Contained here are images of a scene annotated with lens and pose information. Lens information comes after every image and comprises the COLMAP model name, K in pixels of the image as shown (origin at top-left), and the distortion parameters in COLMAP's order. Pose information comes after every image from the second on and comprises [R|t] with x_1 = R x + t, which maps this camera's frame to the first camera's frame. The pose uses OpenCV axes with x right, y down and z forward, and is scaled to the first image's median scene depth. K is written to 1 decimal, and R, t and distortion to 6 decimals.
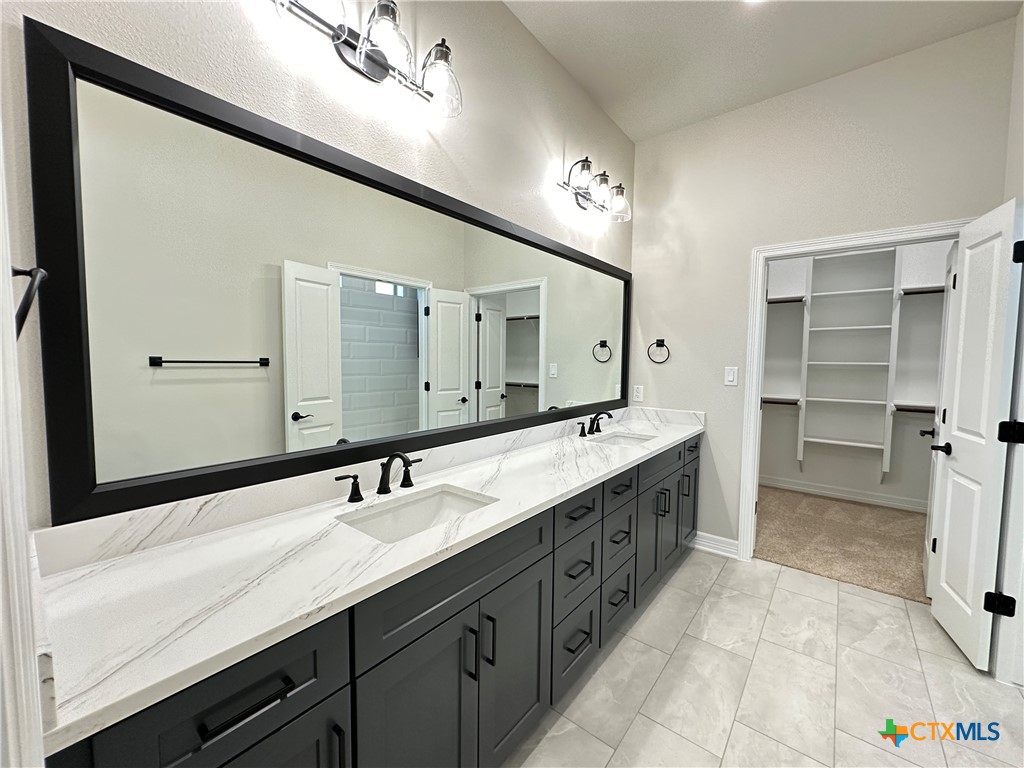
lens RADIAL K [[428.8, 0, 523.4], [0, 428.8, 386.3], [0, 0, 1]] dist [-0.002125, -0.000113]
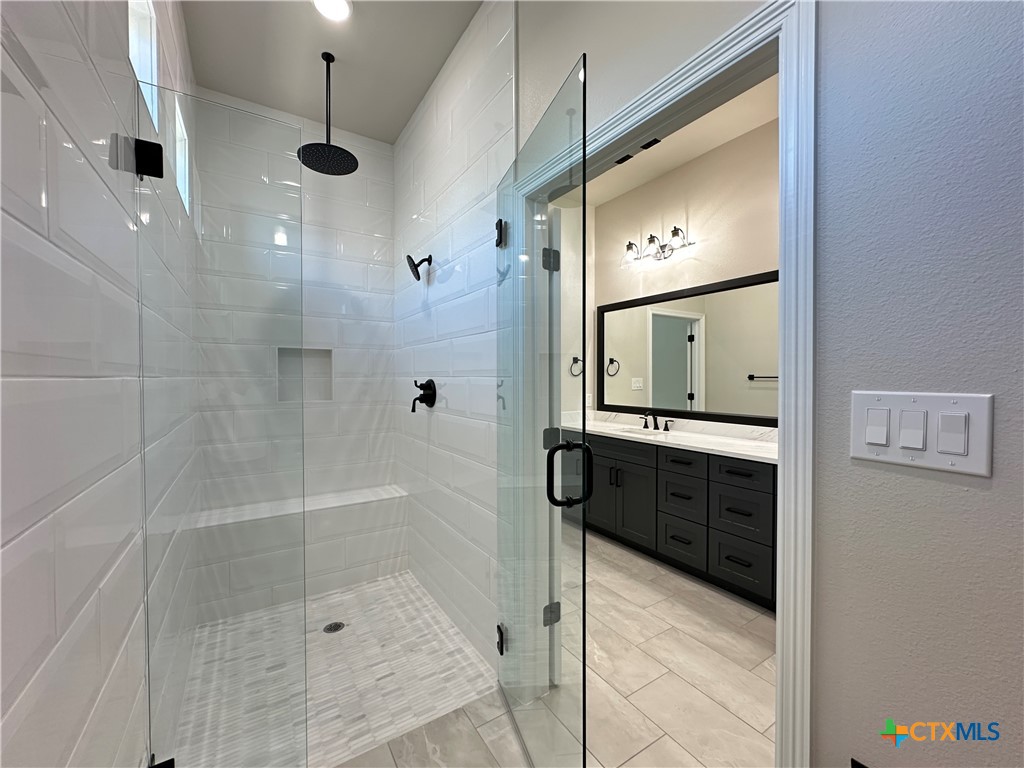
lens RADIAL K [[410.1, 0, 510.4], [0, 410.1, 384.0], [0, 0, 1]] dist [-0.003627, 0.000450]
pose [[-0.329293, 0.010014, -0.944175, 1.269700], [-0.064807, 0.997346, 0.033180, -0.017691], [0.942001, 0.072115, -0.327770, 0.579524]]
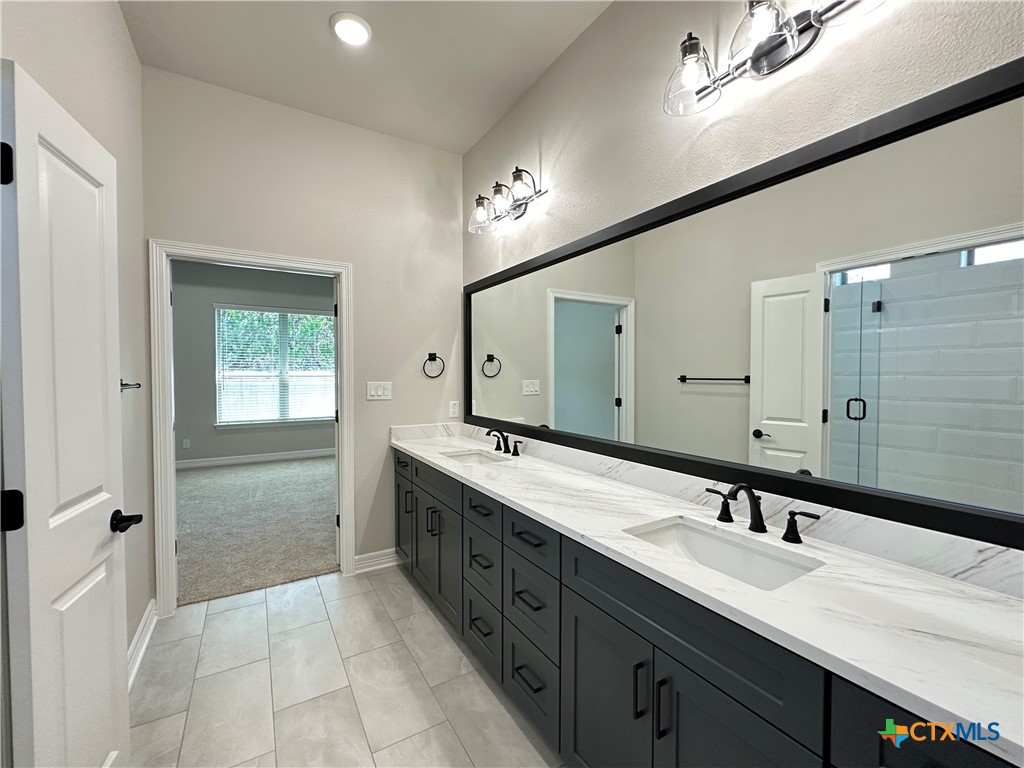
lens RADIAL K [[428.8, 0, 523.4], [0, 428.8, 386.3], [0, 0, 1]] dist [-0.002125, -0.000113]
pose [[-0.333872, 0.021992, -0.942362, 0.776308], [-0.066278, 0.996706, 0.046742, -0.064651], [0.940285, 0.078063, -0.331315, 0.972579]]
